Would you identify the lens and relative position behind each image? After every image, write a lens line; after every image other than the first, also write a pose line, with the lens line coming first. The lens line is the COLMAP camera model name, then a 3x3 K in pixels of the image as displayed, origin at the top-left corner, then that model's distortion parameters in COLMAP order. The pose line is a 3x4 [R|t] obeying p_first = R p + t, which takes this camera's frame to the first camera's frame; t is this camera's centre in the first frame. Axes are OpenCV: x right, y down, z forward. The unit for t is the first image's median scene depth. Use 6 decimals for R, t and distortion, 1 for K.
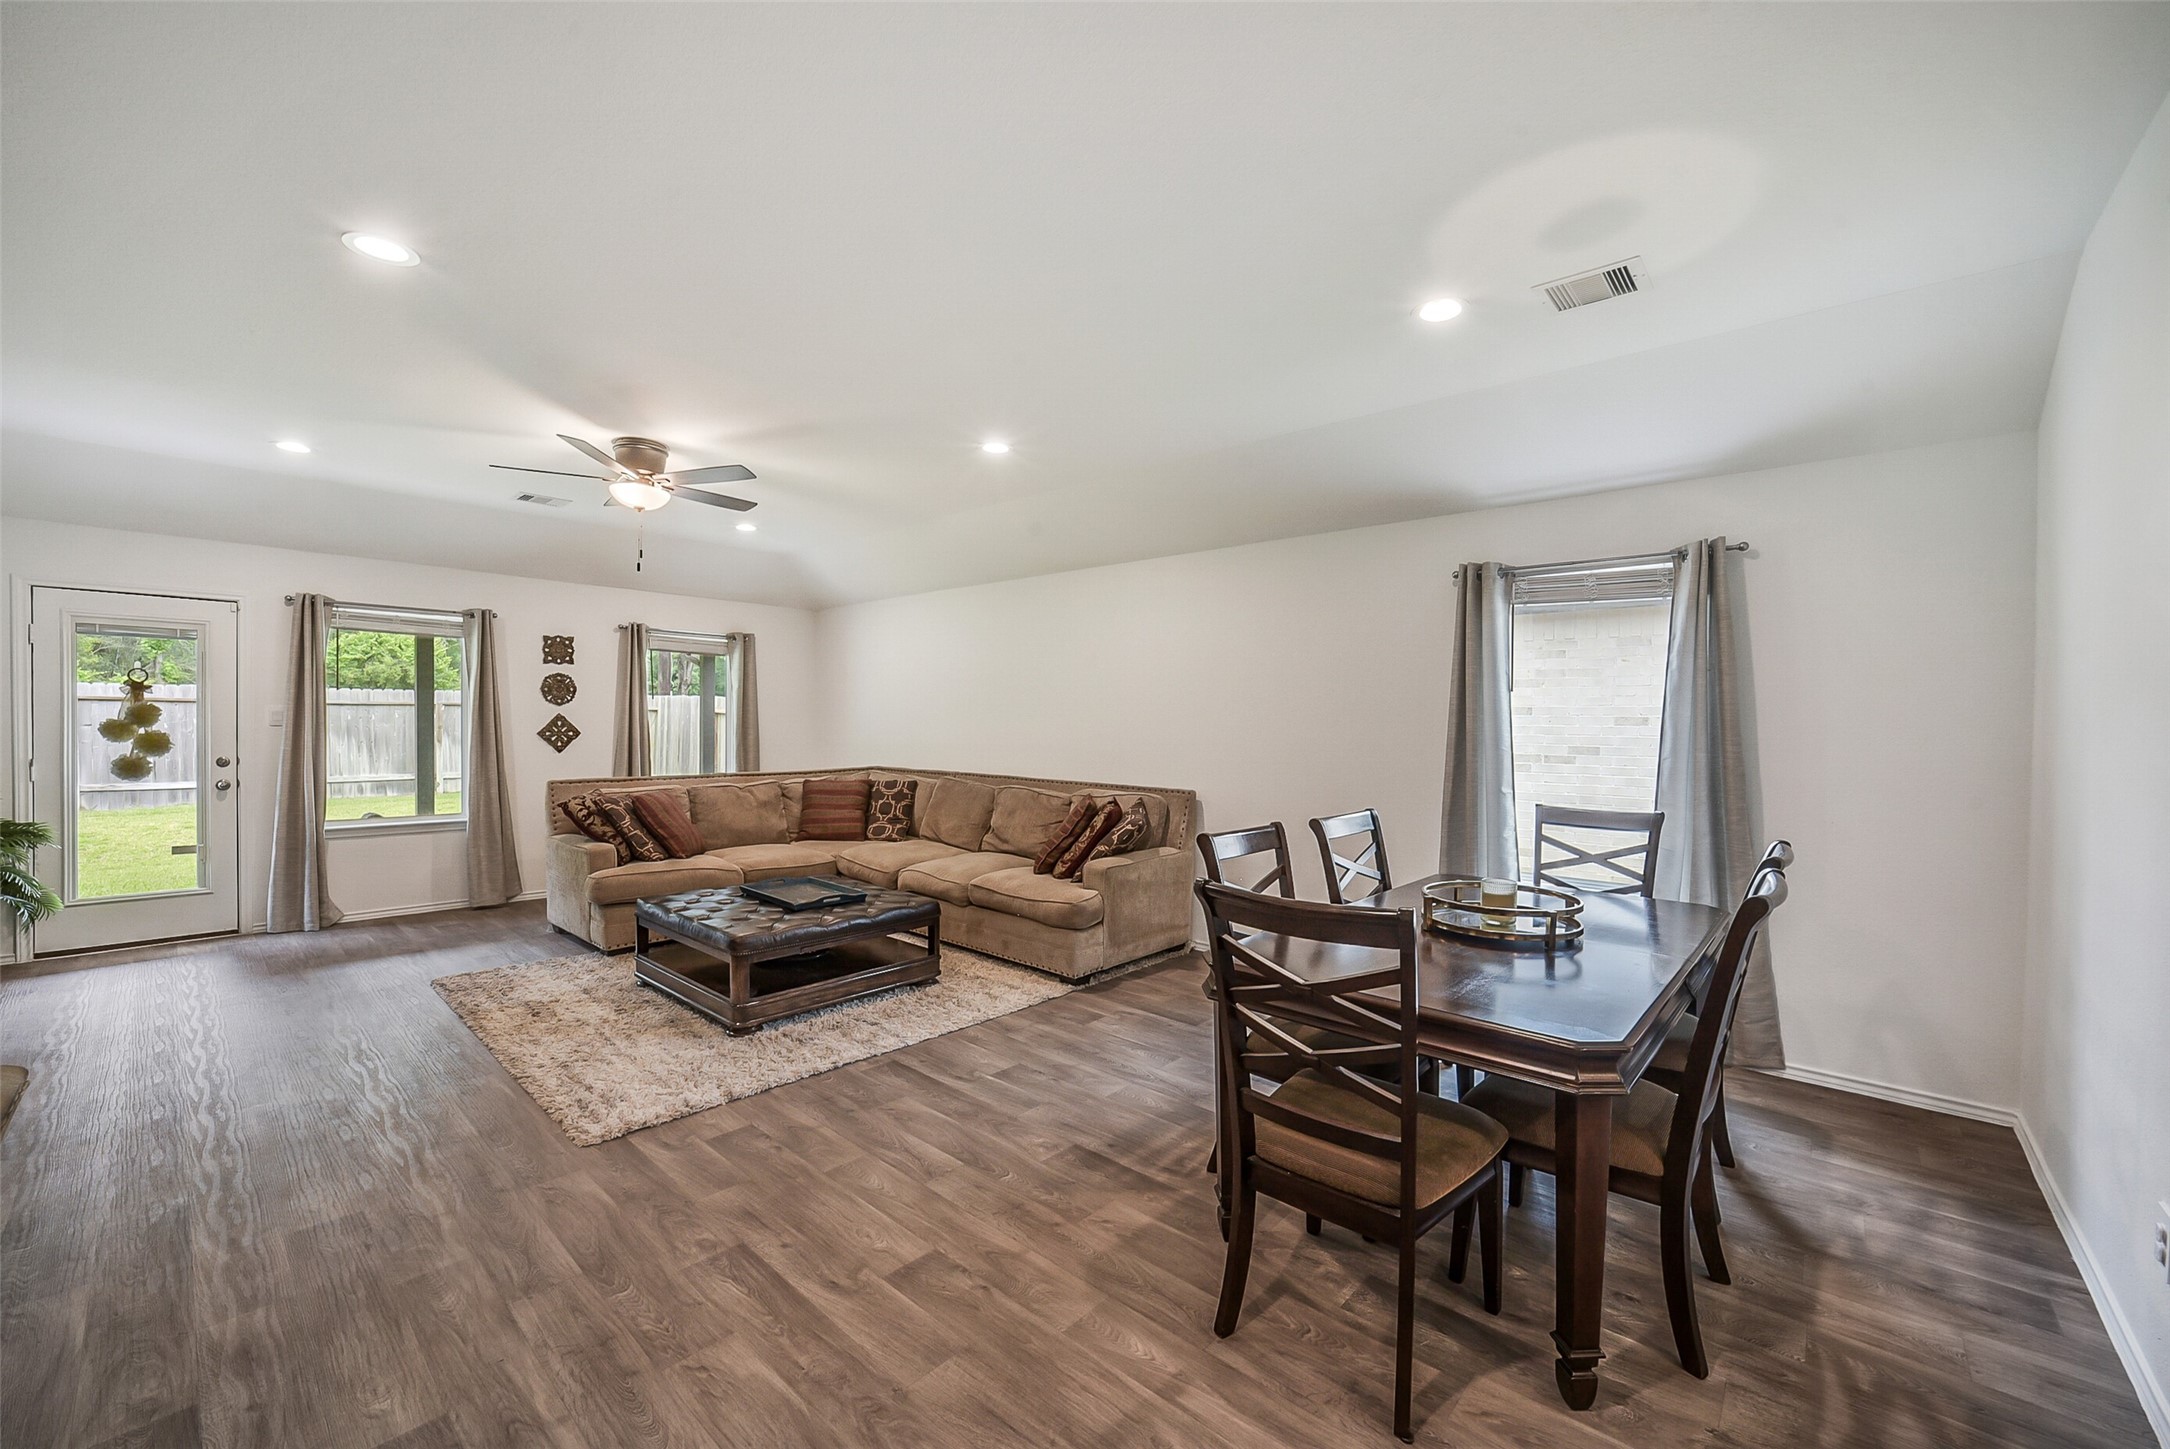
lens RADIAL K [[851.4, 0, 1083.2], [0, 851.4, 736.8], [0, 0, 1]] dist [-0.037726, 0.009188]
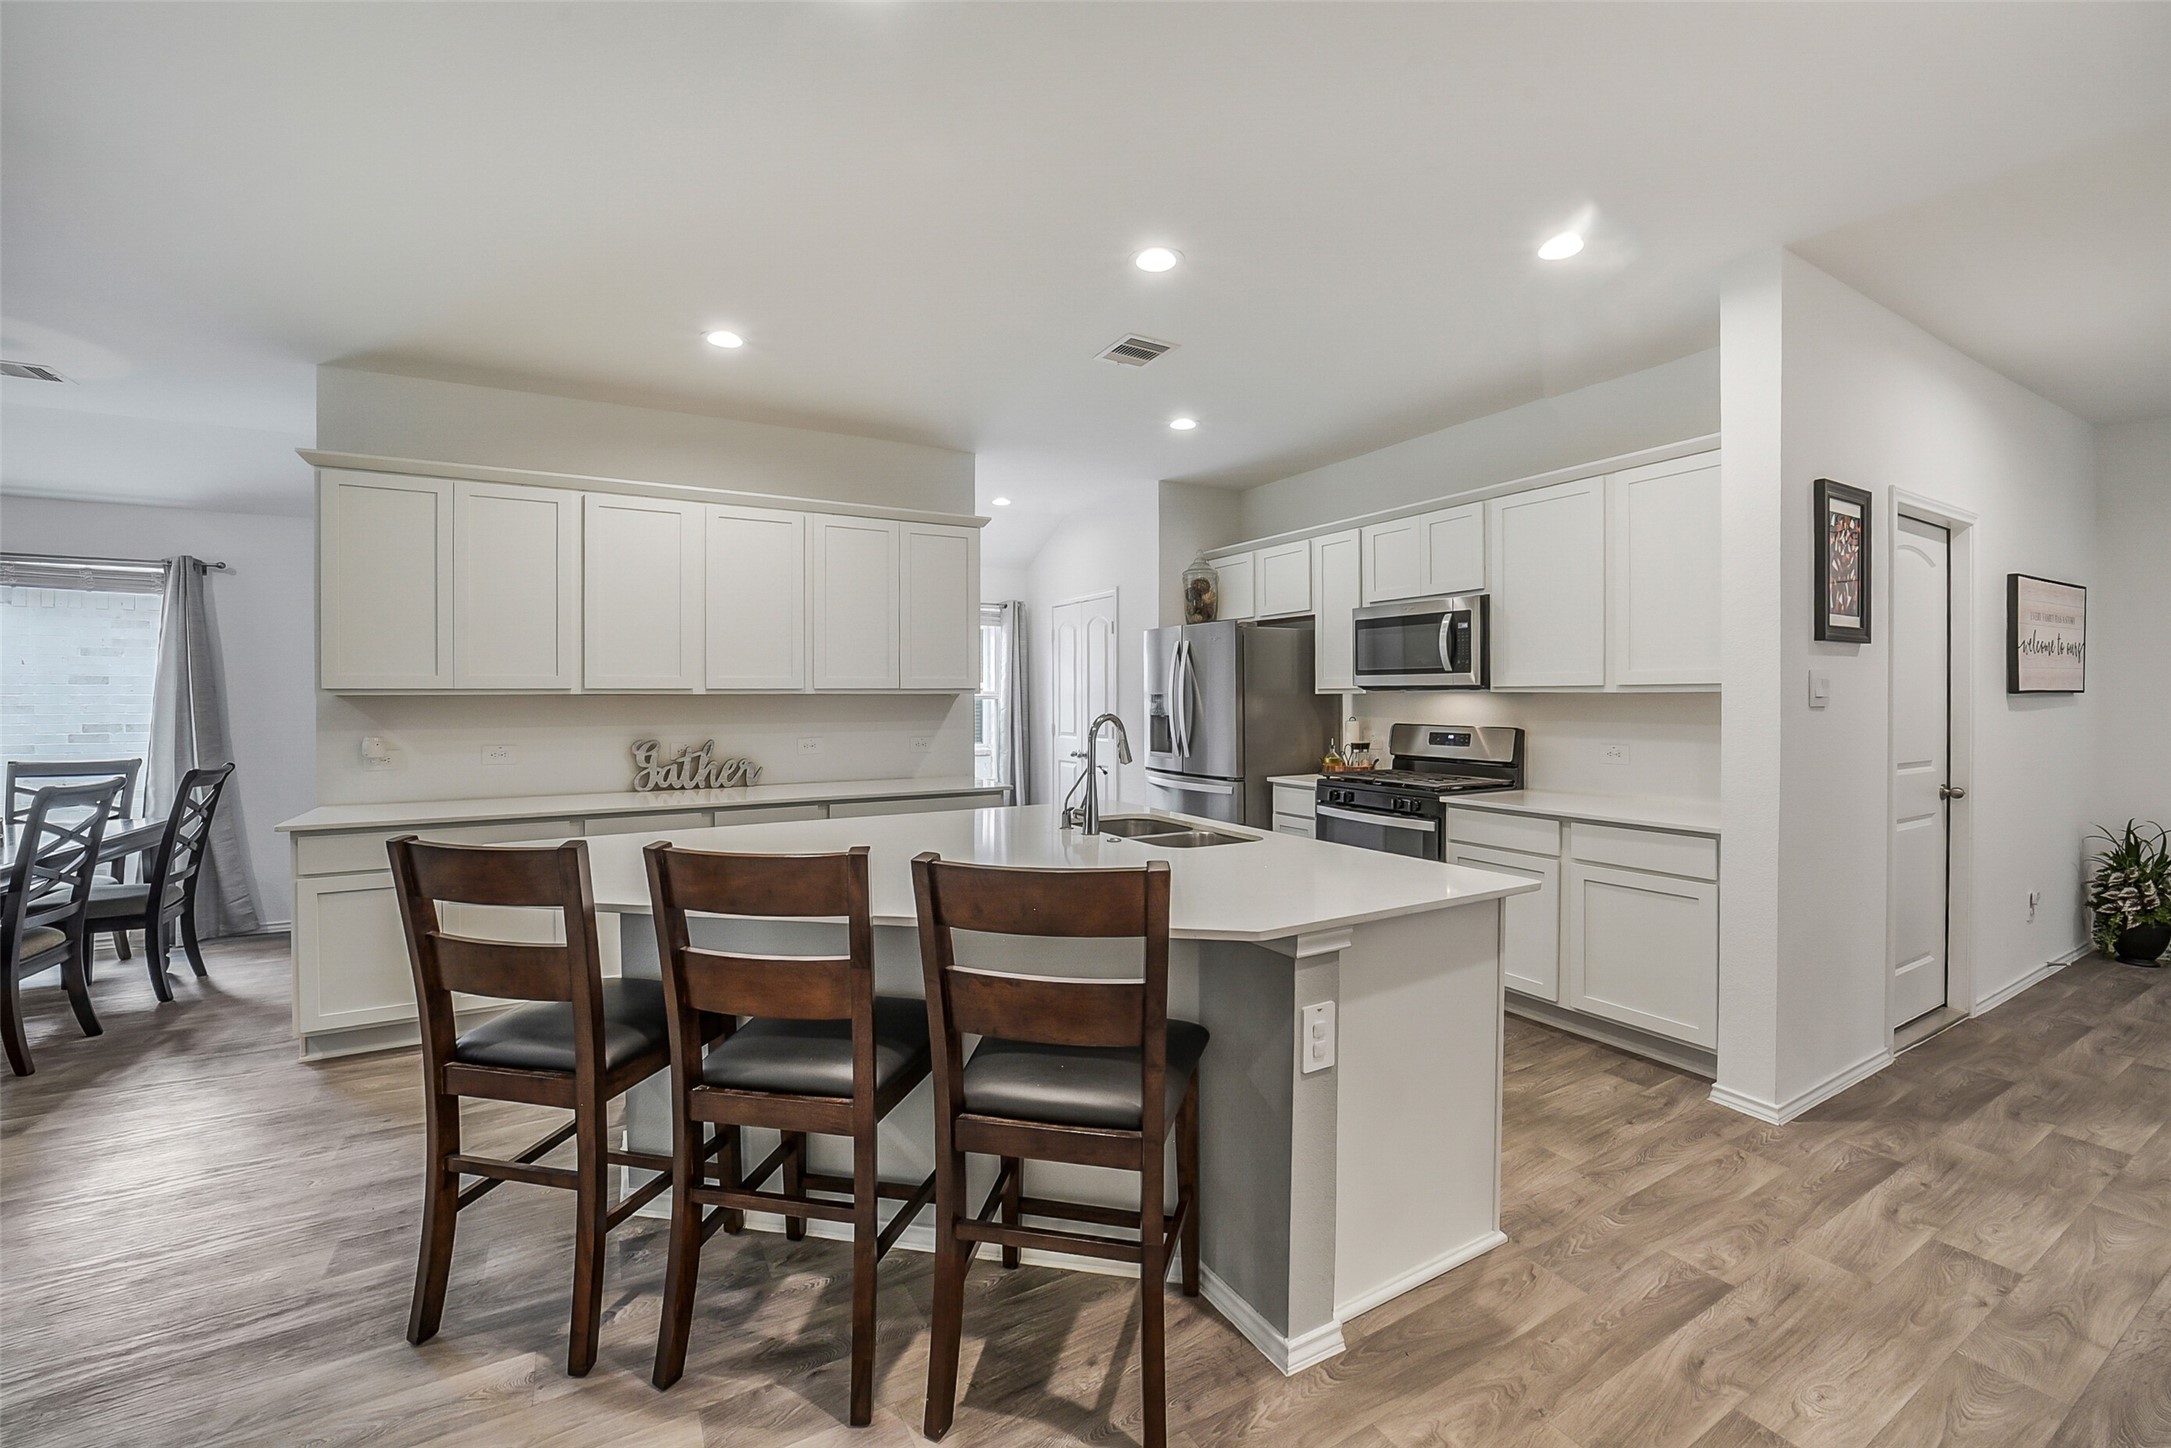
lens RADIAL K [[886.2, 0, 1102.7], [0, 886.2, 699.6], [0, 0, 1]] dist [-0.038541, 0.010637]
pose [[0.305145, -0.017130, 0.952152, -0.093675], [0.022088, 0.999697, 0.010907, 0.011931], [-0.952050, 0.017703, 0.305431, -0.600844]]
